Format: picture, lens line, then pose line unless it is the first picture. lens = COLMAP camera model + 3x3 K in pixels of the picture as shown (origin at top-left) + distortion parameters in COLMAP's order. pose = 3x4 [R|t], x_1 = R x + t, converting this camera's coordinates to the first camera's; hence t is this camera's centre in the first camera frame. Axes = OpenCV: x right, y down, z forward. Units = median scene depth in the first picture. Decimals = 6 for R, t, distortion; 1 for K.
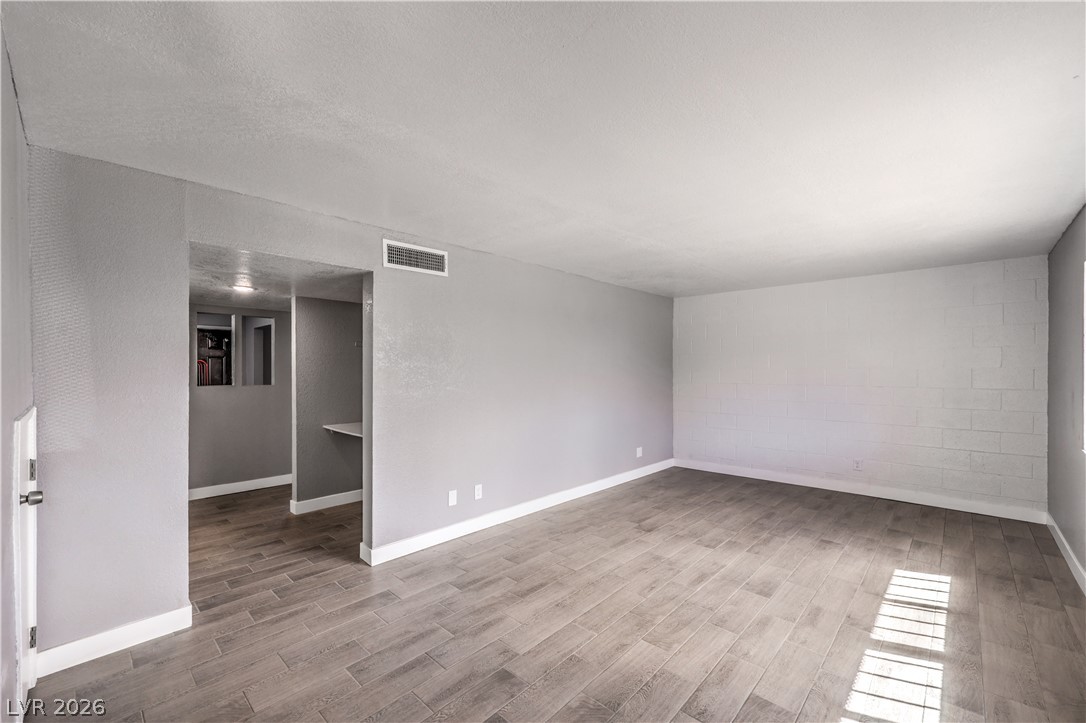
lens RADIAL K [[442.6, 0, 547.0], [0, 442.6, 373.4], [0, 0, 1]] dist [-0.002454, -0.000072]
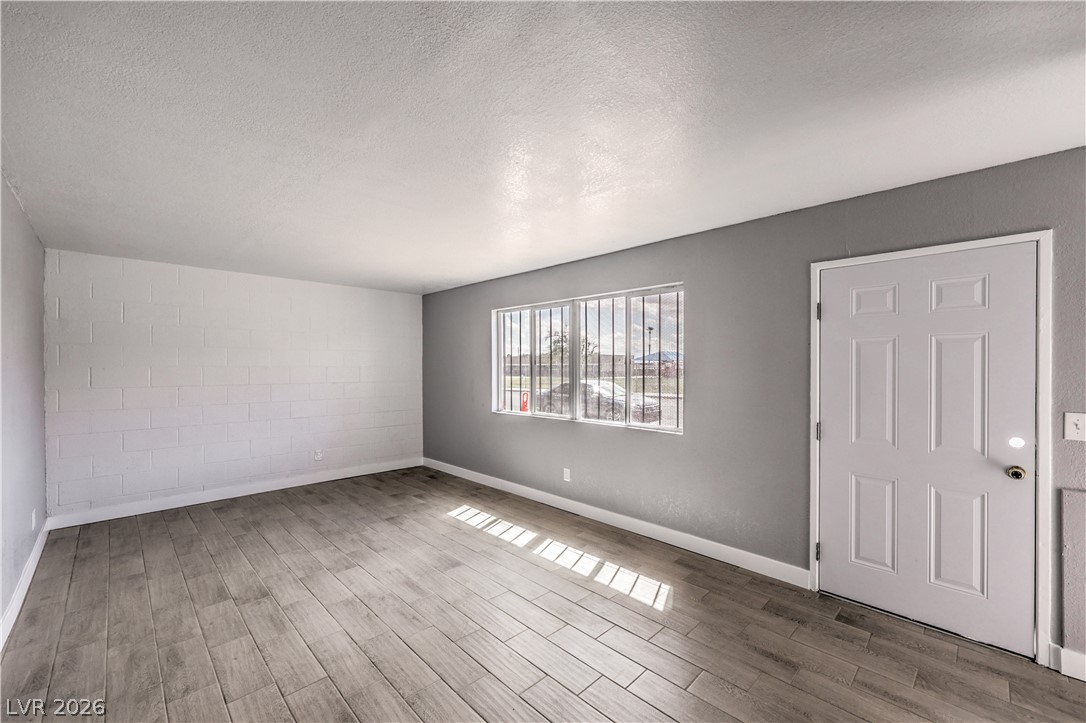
lens RADIAL K [[437.8, 0, 544.1], [0, 437.8, 357.4], [0, 0, 1]] dist [-0.004549, 0.000086]
pose [[0.037991, 0.020868, 0.999060, -0.549317], [0.005200, 0.999764, -0.021081, -0.015560], [-0.999265, 0.005996, 0.037874, 0.605718]]
